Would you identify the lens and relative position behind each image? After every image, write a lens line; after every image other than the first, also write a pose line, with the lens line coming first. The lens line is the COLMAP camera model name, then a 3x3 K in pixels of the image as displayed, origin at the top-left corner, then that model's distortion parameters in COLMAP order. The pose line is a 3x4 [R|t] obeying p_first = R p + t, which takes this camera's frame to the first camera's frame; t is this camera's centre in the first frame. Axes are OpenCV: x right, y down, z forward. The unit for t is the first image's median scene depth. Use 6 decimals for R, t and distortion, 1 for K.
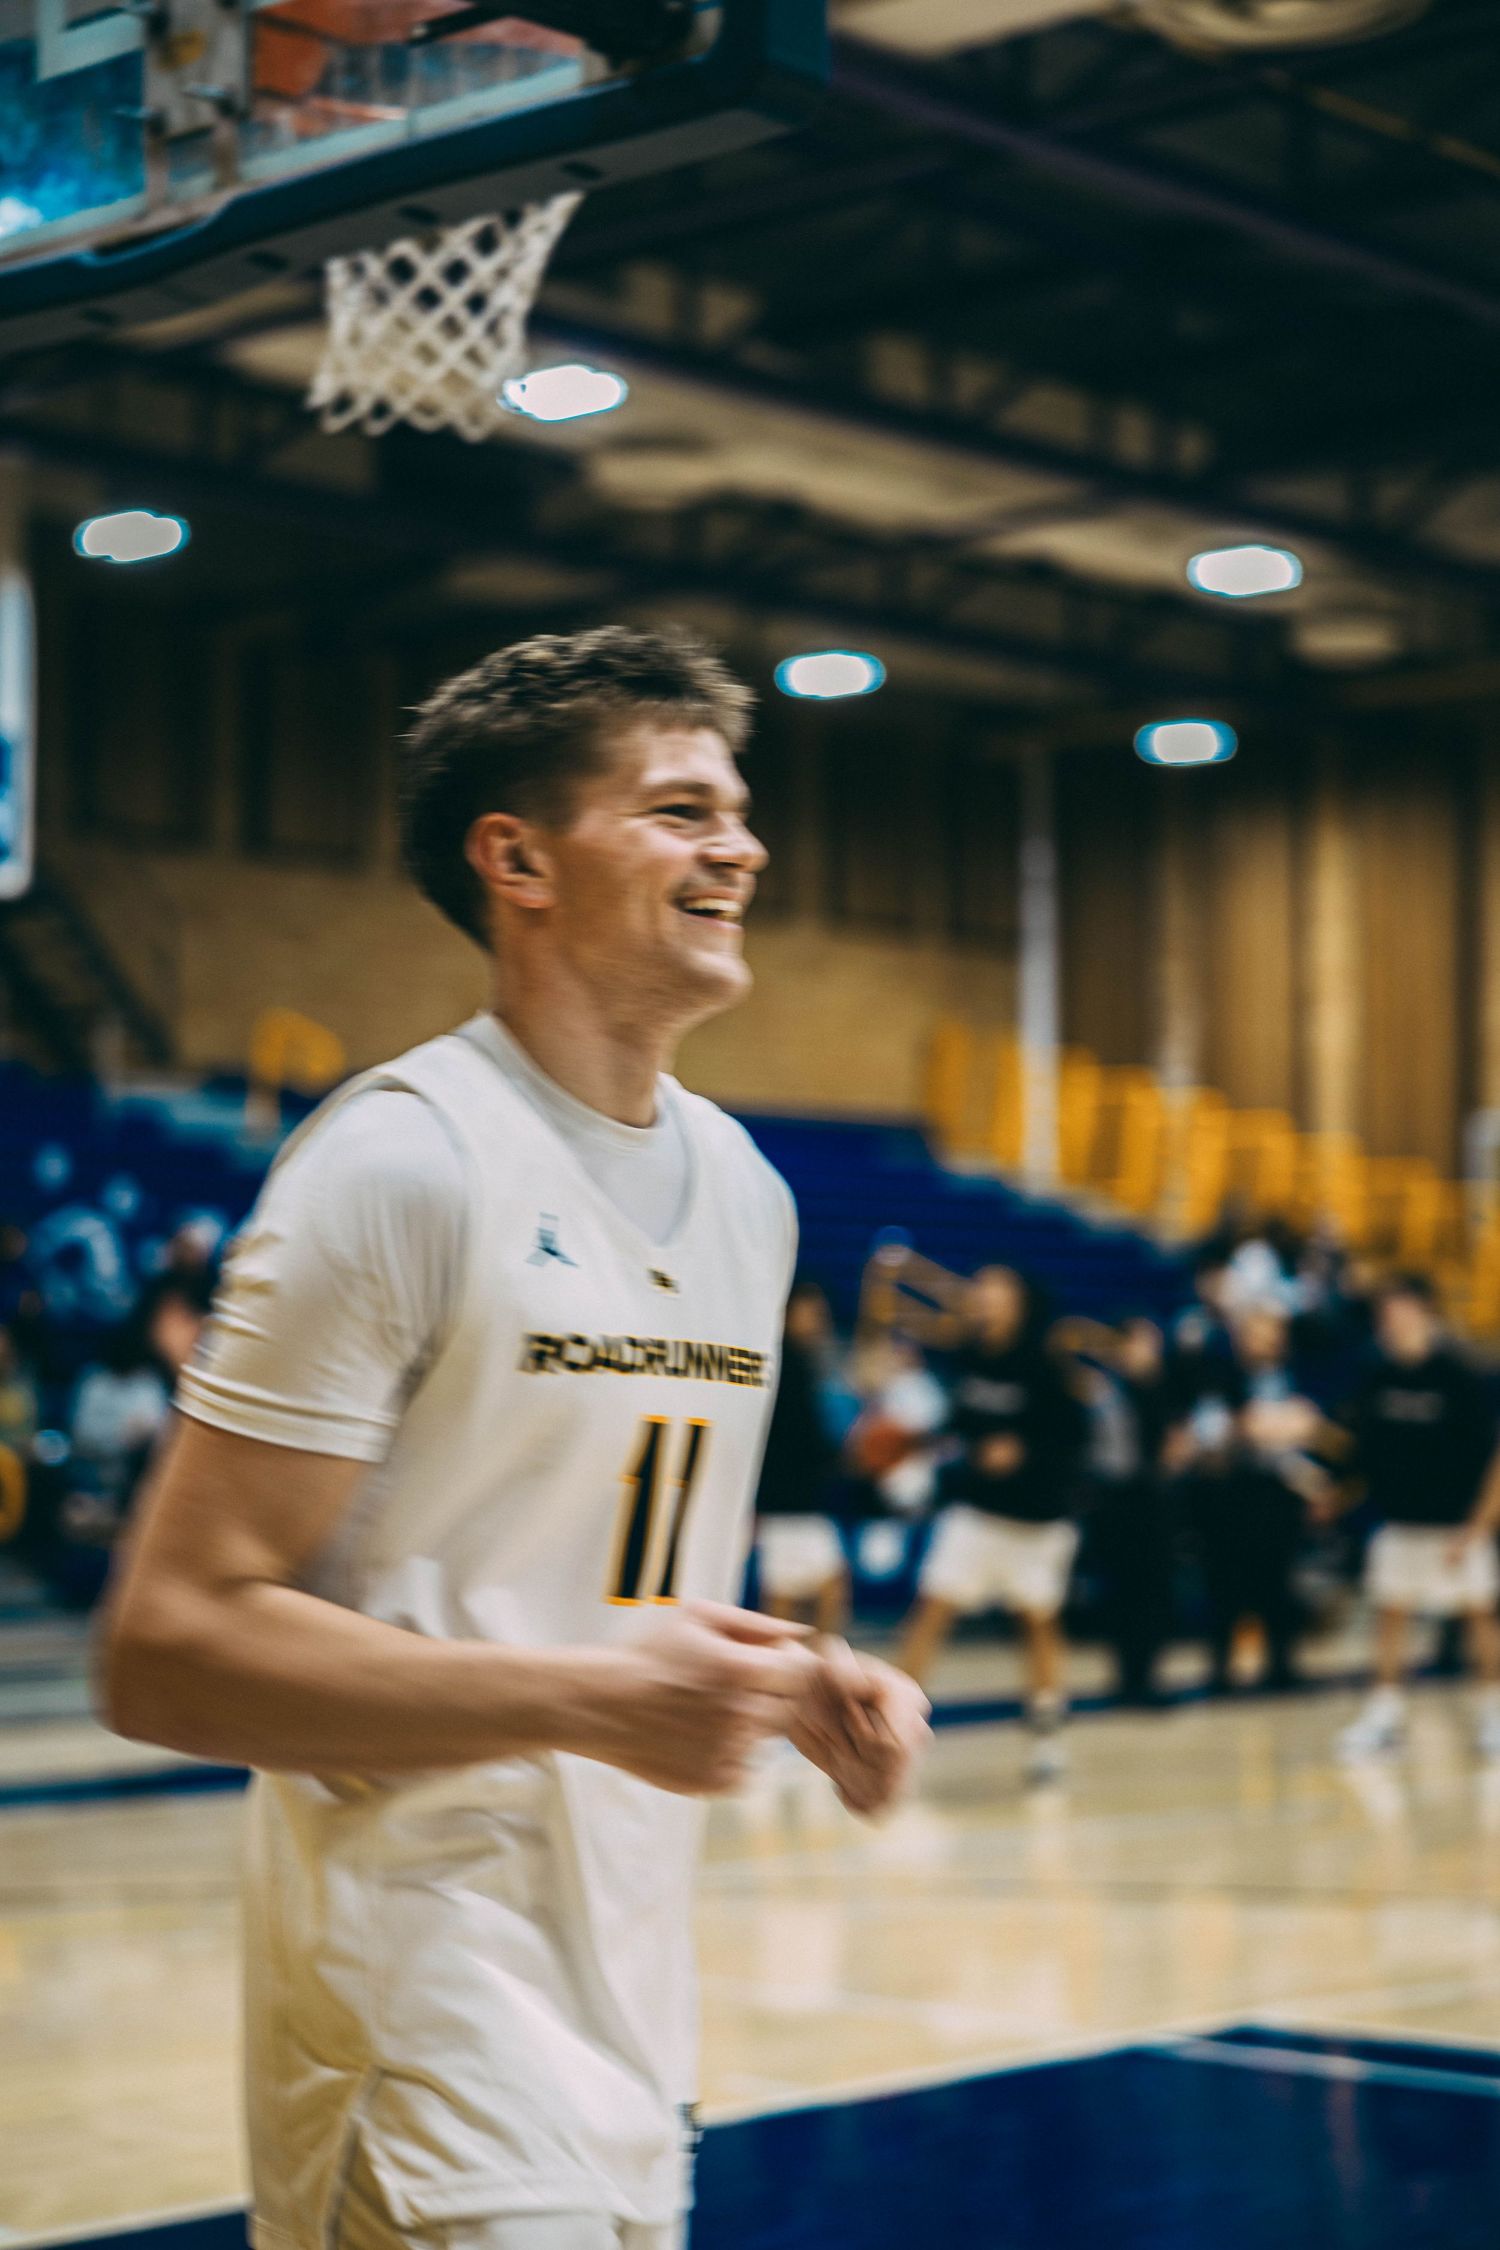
lens RADIAL K [[4380.0, 0, 743.8], [0, 4380.0, 1121.2], [0, 0, 1]] dist [0.005010, 0.000000]
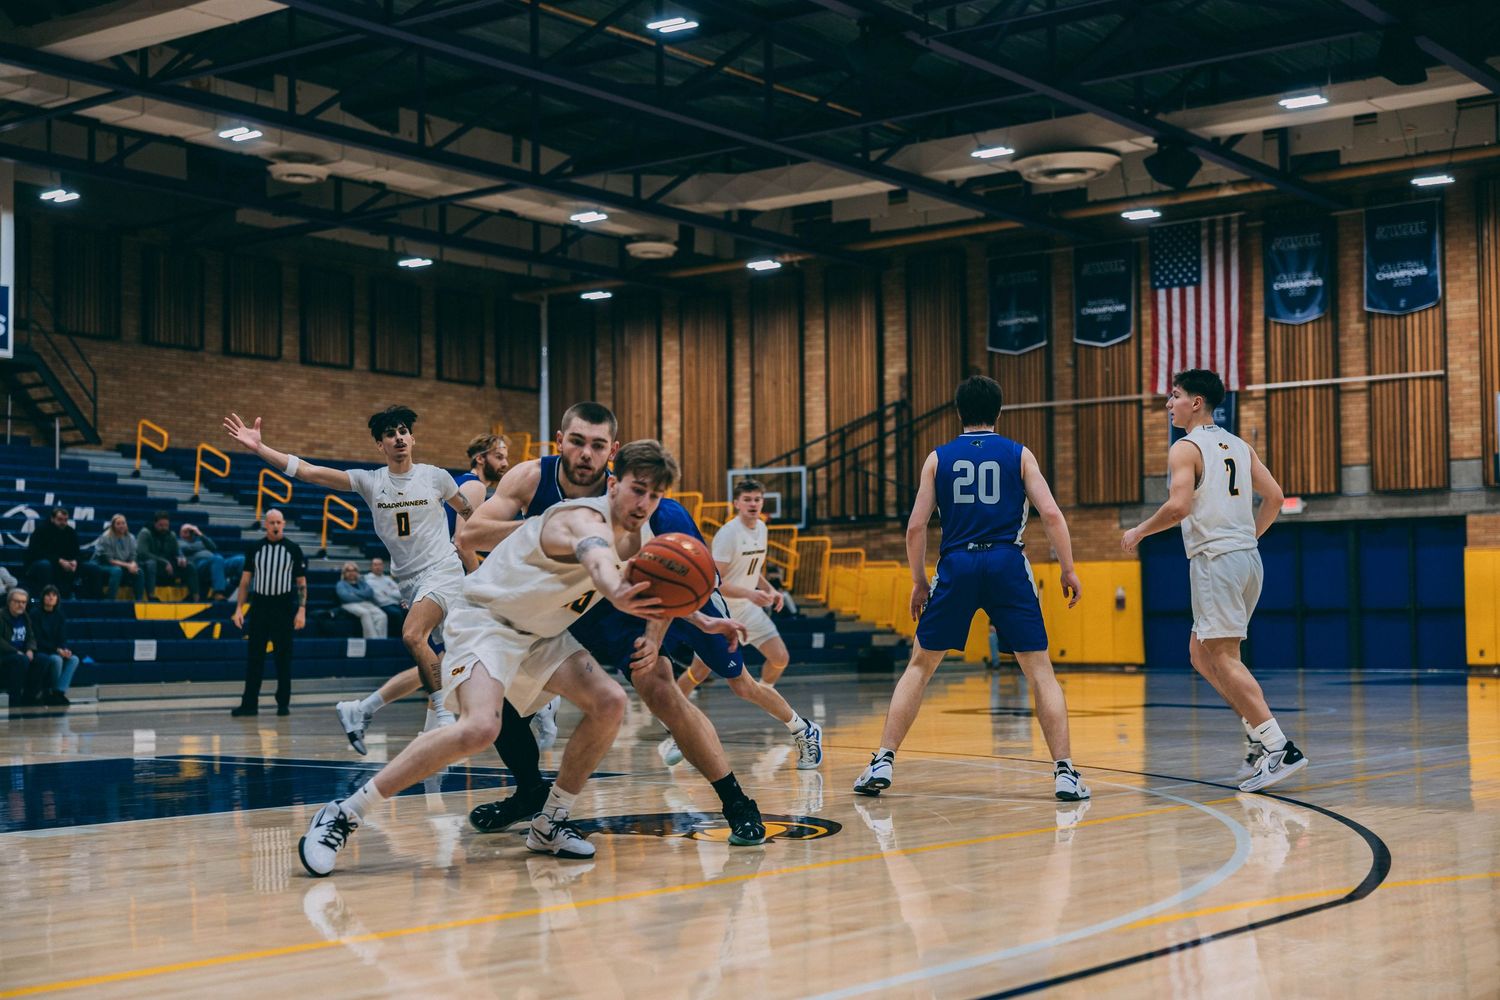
lens RADIAL K [[2160.7, 0, 753.4], [0, 2160.7, 539.4], [0, 0, 1]] dist [-0.006520, 0.000000]
pose [[0.996506, -0.003738, 0.083438, 0.104747], [0.001991, 0.999777, 0.021010, 0.014164], [-0.083498, -0.020771, 0.996291, -0.094654]]
